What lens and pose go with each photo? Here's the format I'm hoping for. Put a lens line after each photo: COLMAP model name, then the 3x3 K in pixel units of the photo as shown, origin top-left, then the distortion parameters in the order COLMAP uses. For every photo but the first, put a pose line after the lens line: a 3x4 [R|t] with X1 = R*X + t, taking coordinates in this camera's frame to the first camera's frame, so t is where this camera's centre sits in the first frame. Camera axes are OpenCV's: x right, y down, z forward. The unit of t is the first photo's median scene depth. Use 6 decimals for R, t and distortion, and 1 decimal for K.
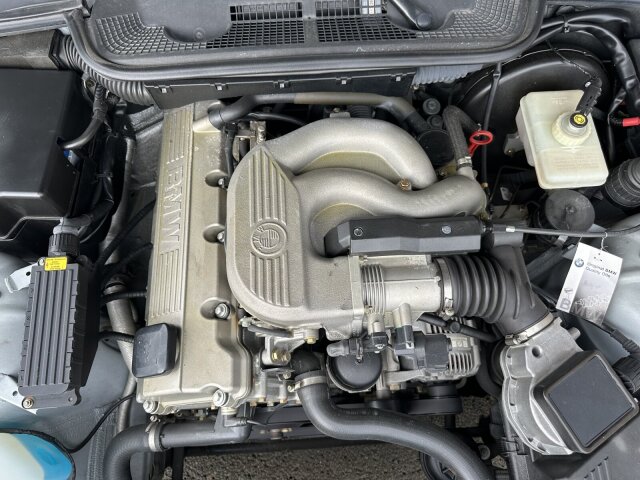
lens RADIAL K [[485.1, 0, 320.0], [0, 485.1, 240.0], [0, 0, 1]] dist [-0.005249, -0.002434]
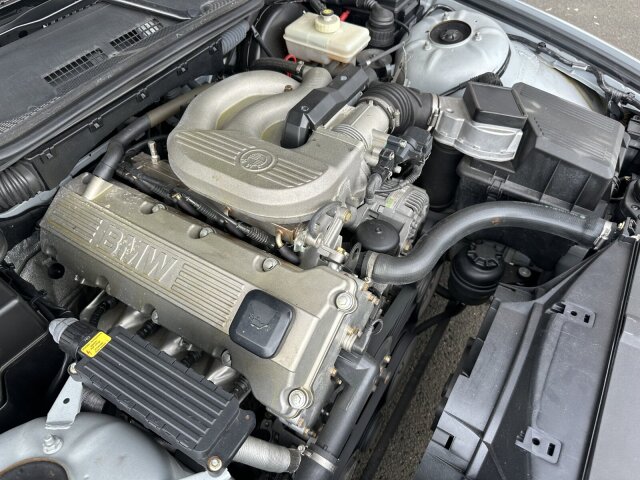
lens RADIAL K [[461.7, 0, 320.0], [0, 461.7, 240.0], [0, 0, 1]] dist [0.062008, -0.132504]
pose [[0.576949, -0.620177, 0.531516, -0.632278], [0.761185, 0.644236, -0.074551, 0.273065], [-0.296187, 0.447595, 0.843761, 0.179288]]
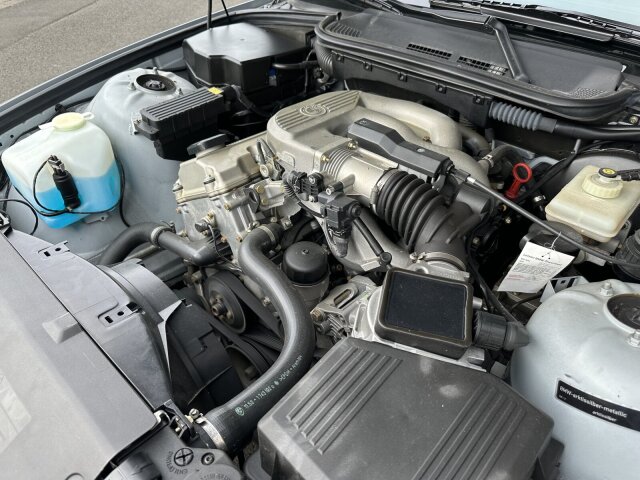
lens RADIAL K [[461.7, 0, 320.0], [0, 461.7, 240.0], [0, 0, 1]] dist [0.062008, -0.132504]
pose [[0.681287, 0.456646, -0.572121, 0.797222], [-0.677908, 0.688486, -0.257735, 0.548908], [0.276204, 0.563437, 0.778620, 0.171424]]
